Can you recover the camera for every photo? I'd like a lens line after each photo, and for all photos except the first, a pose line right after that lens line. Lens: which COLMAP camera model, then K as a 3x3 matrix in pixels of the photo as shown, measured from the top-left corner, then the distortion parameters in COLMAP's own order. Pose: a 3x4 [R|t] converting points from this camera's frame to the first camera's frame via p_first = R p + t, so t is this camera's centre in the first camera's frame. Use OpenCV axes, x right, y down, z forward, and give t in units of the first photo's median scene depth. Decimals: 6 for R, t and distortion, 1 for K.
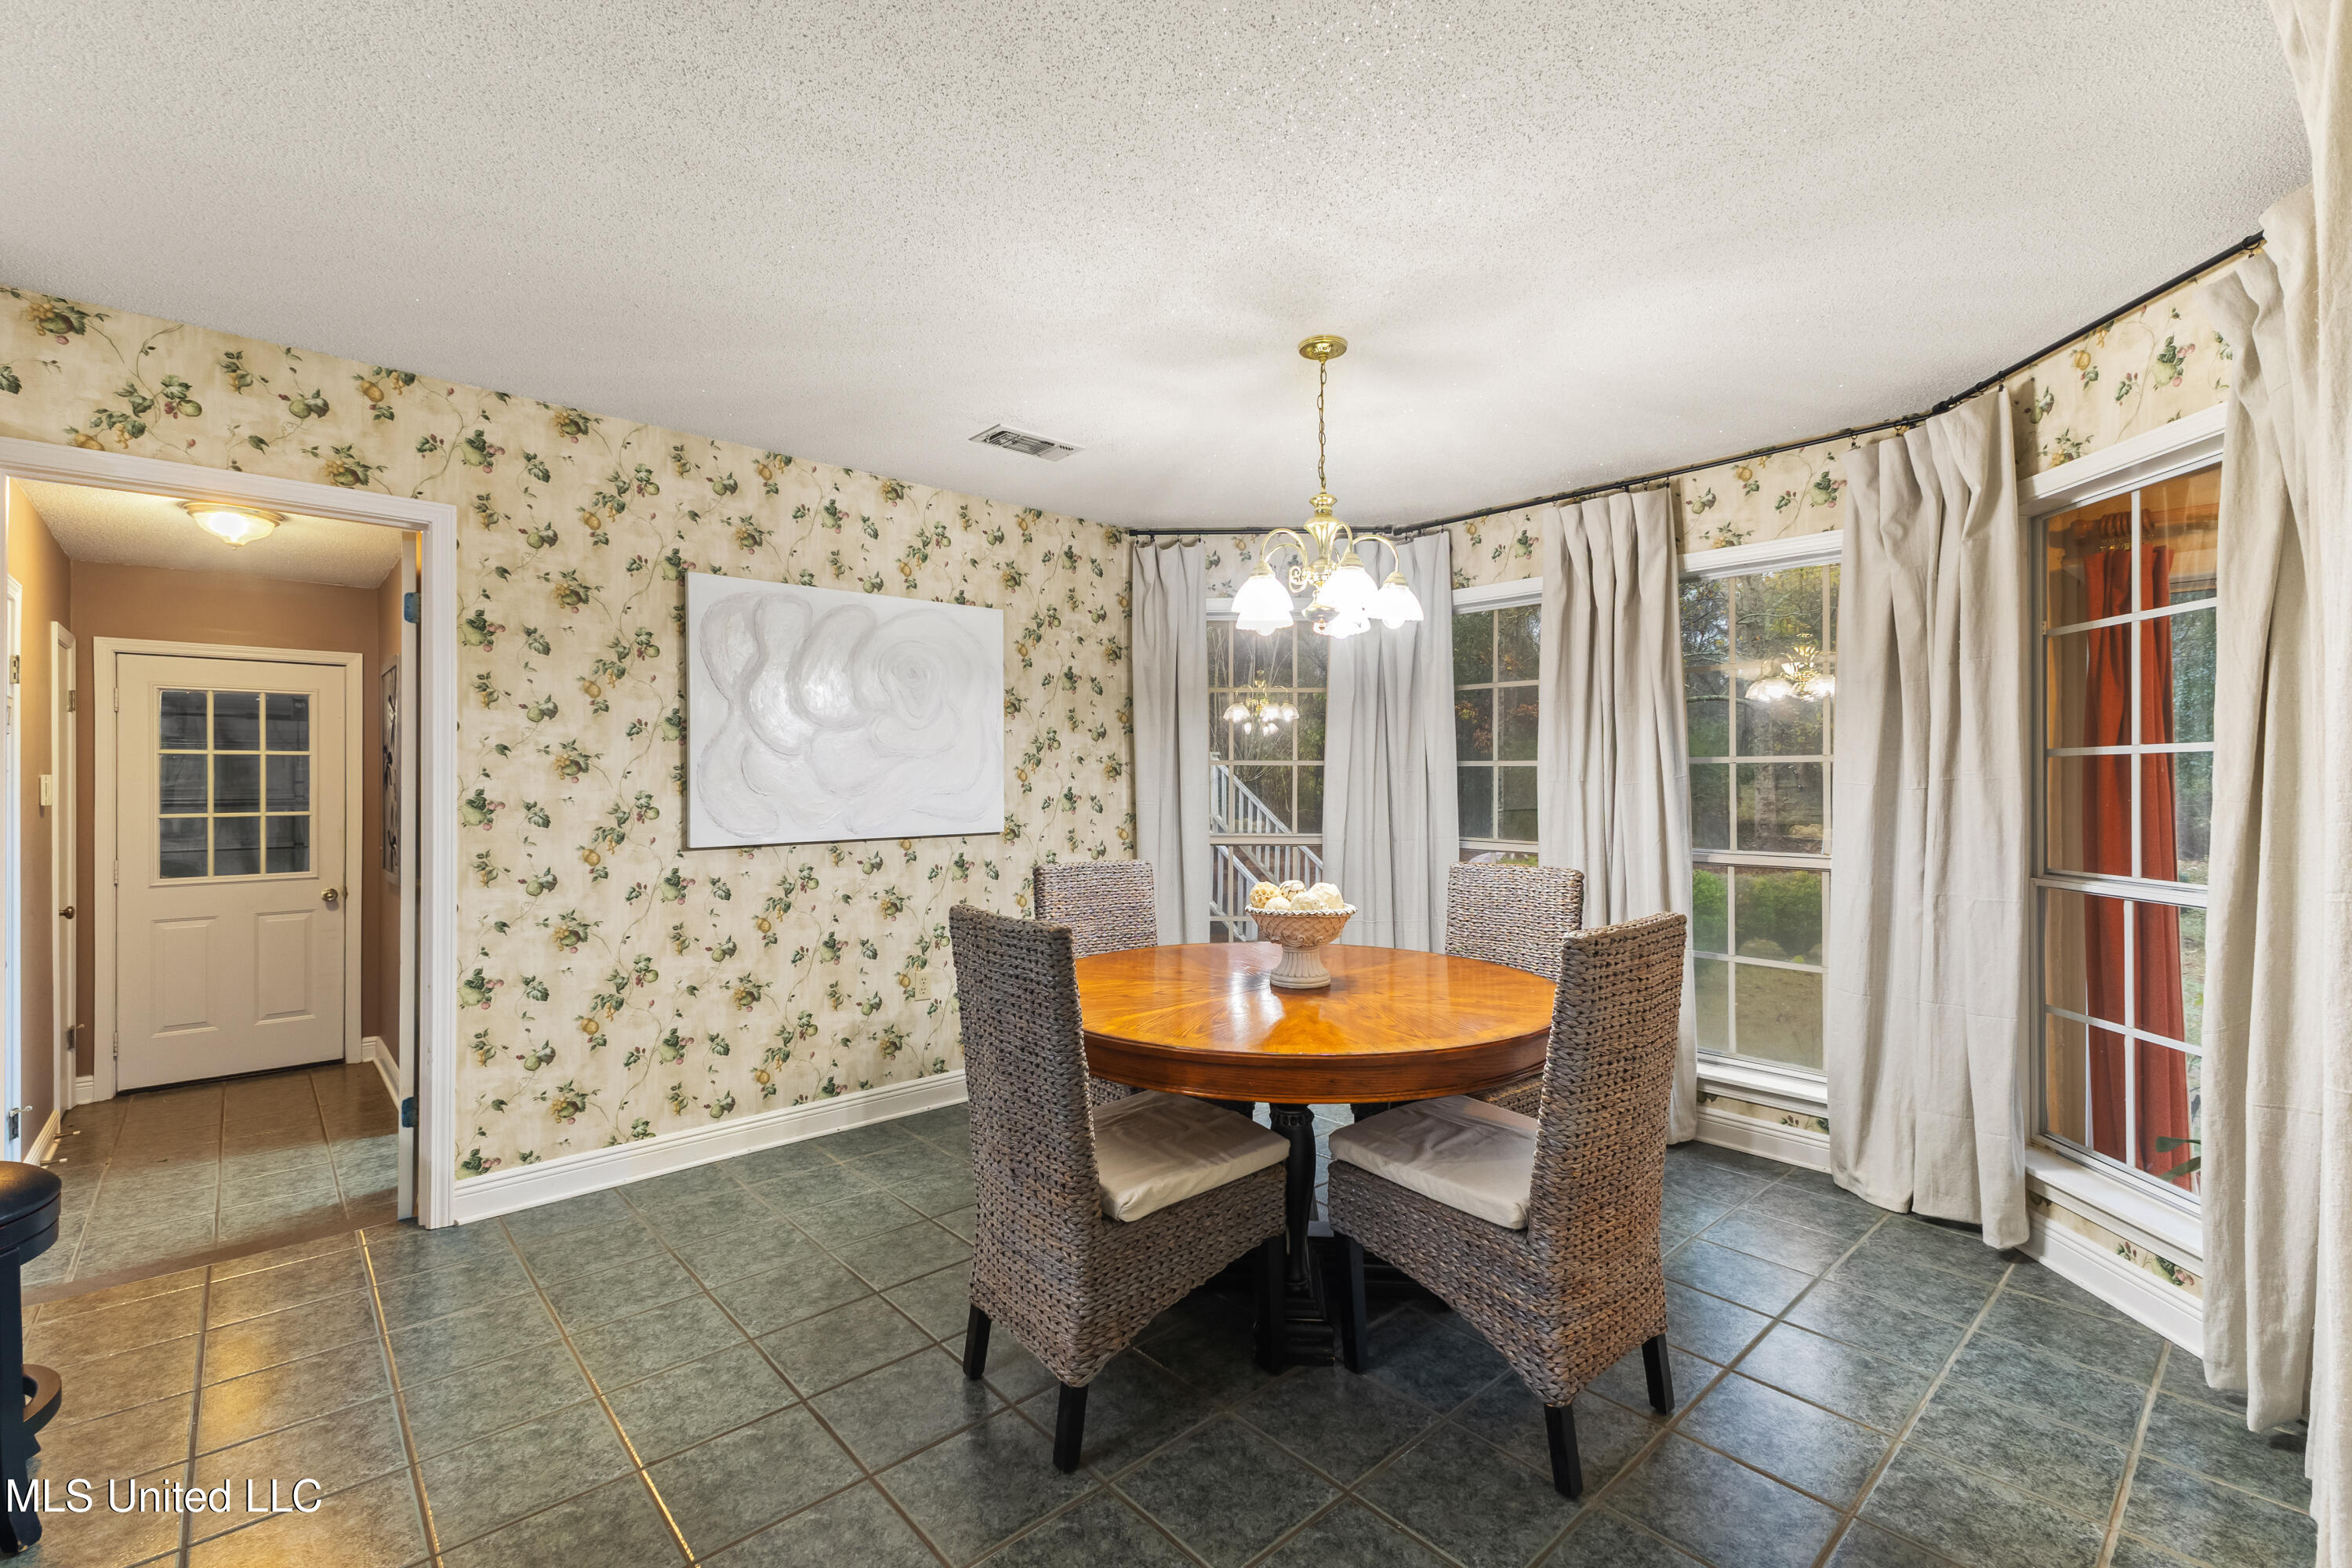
lens RADIAL K [[1032.4, 0, 1180.1], [0, 1032.4, 783.9], [0, 0, 1]] dist [0.004676, -0.002124]
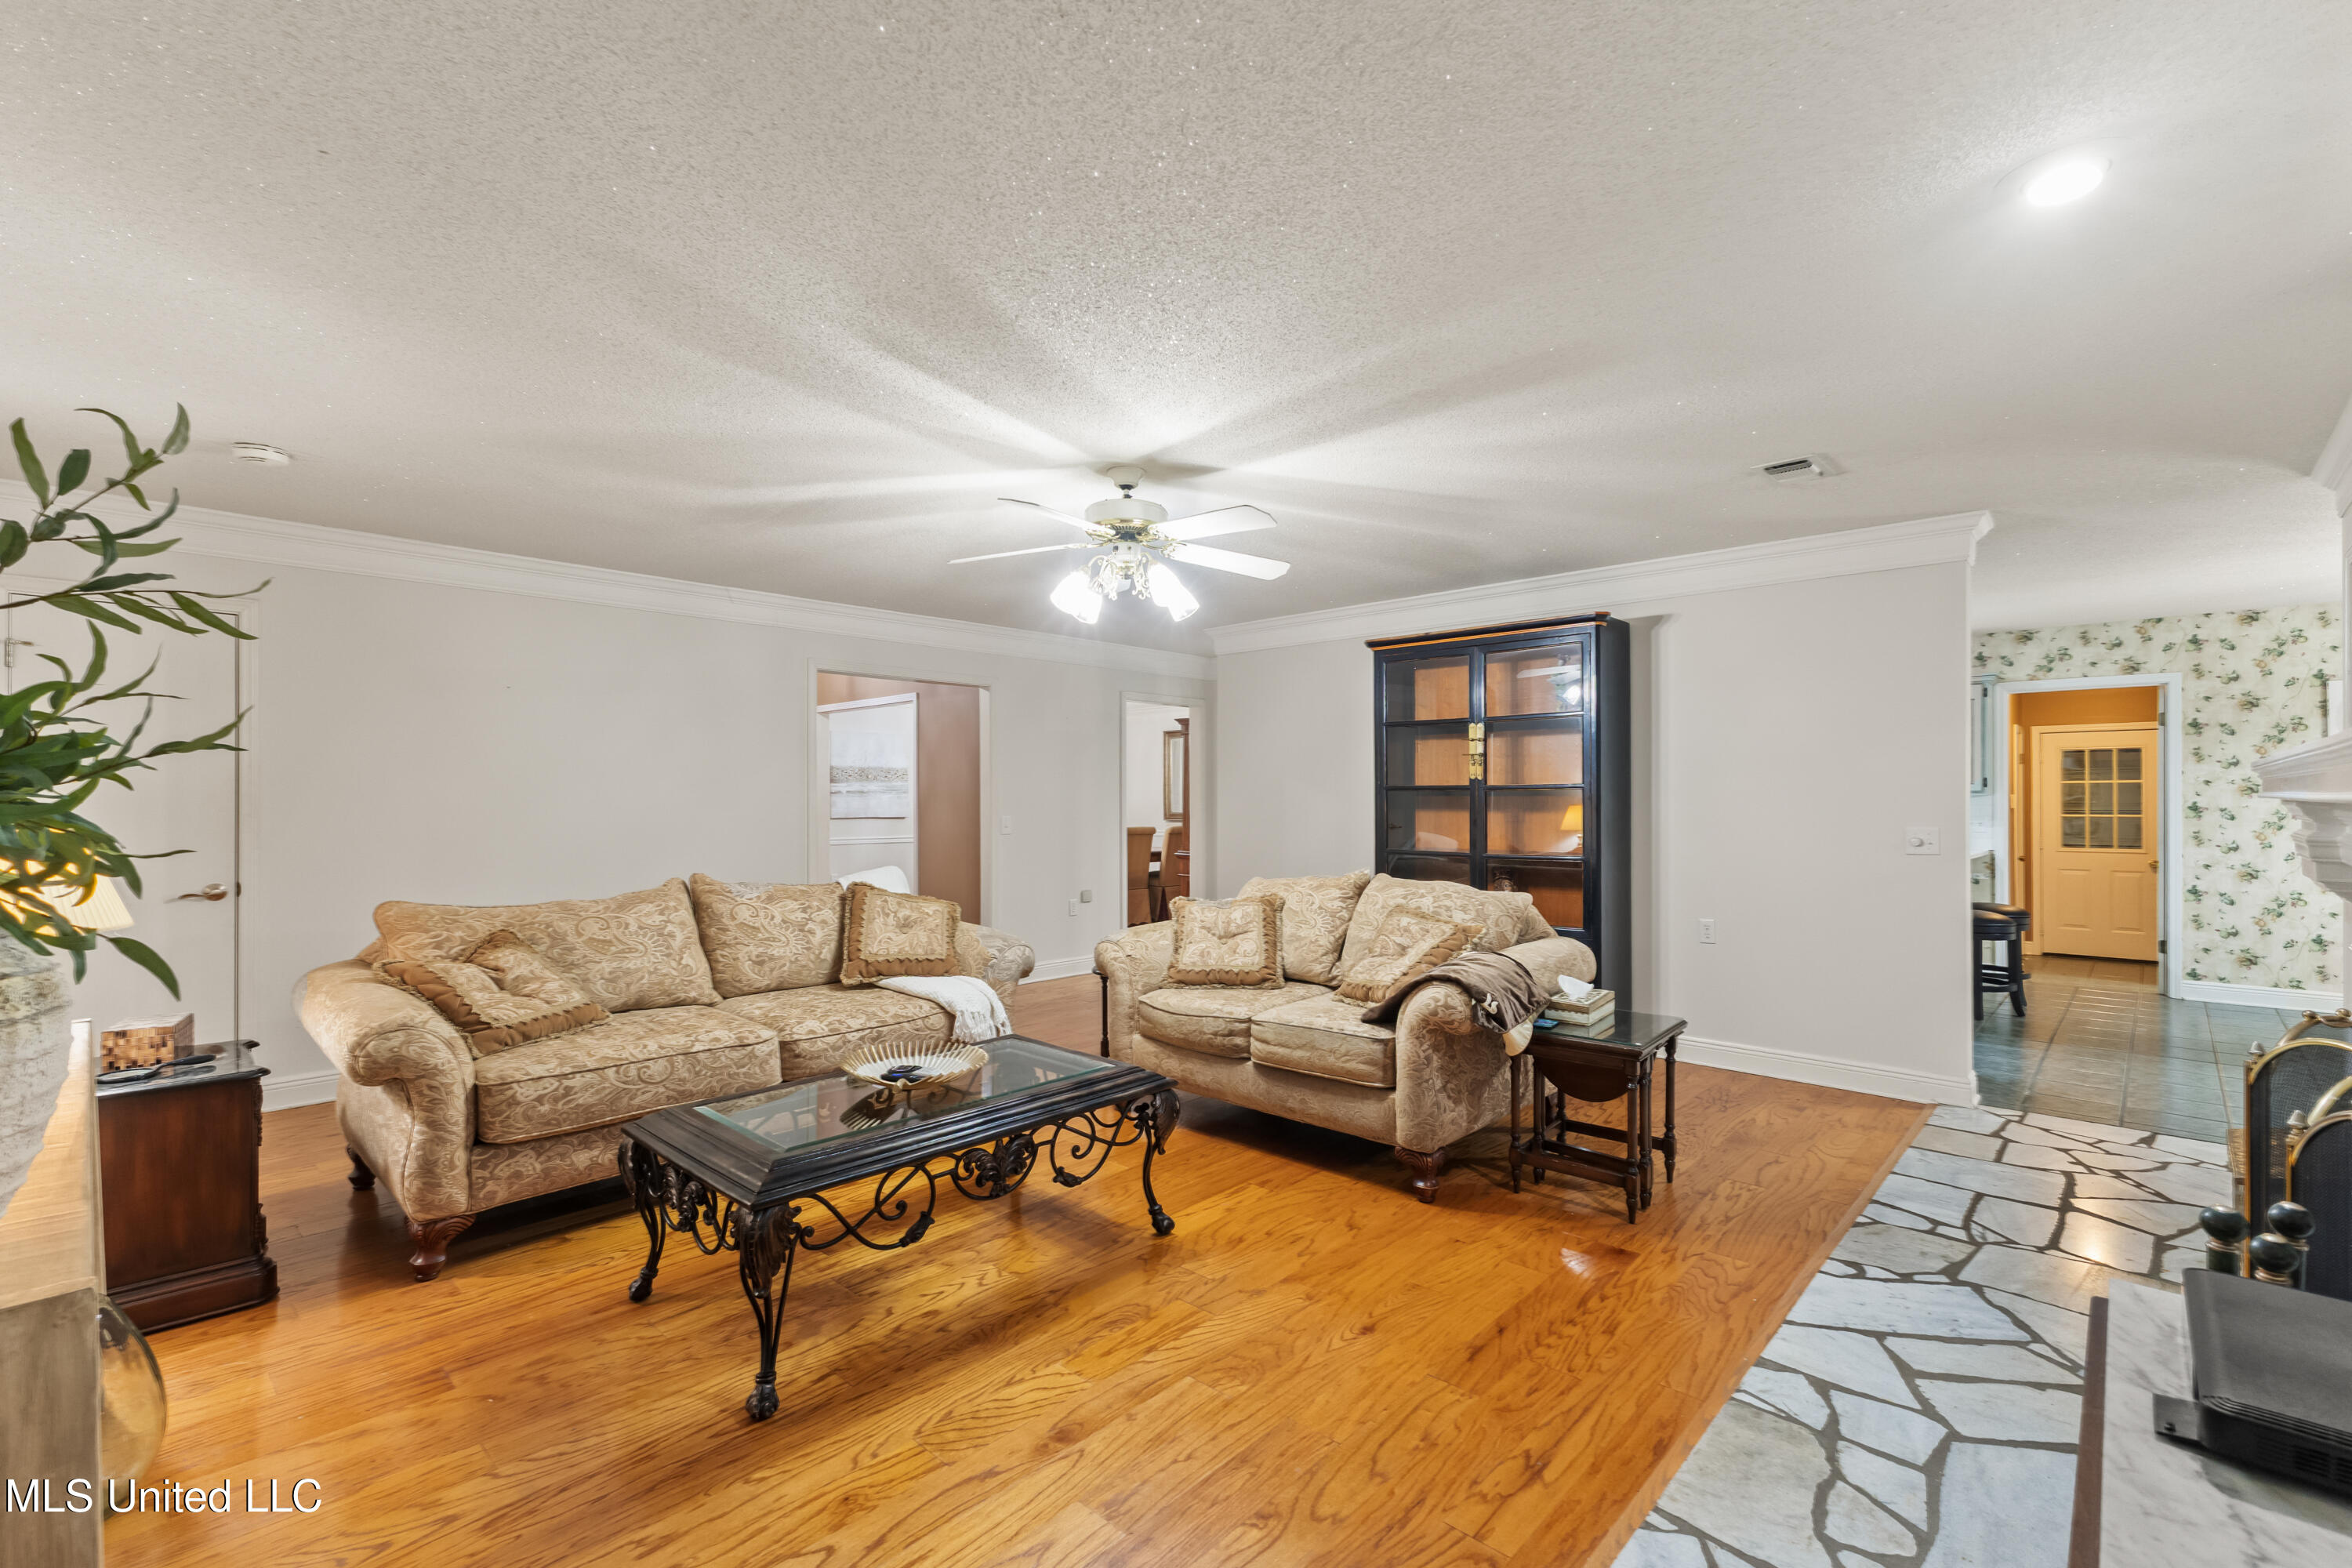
lens RADIAL K [[1032.4, 0, 1200.8], [0, 1032.4, 794.5], [0, 0, 1]] dist [0.004676, -0.002124]
pose [[0.089829, -0.004815, -0.995946, 1.279873], [-0.001697, 0.999986, -0.004988, 0.005330], [0.995956, 0.002138, 0.089819, -1.251260]]
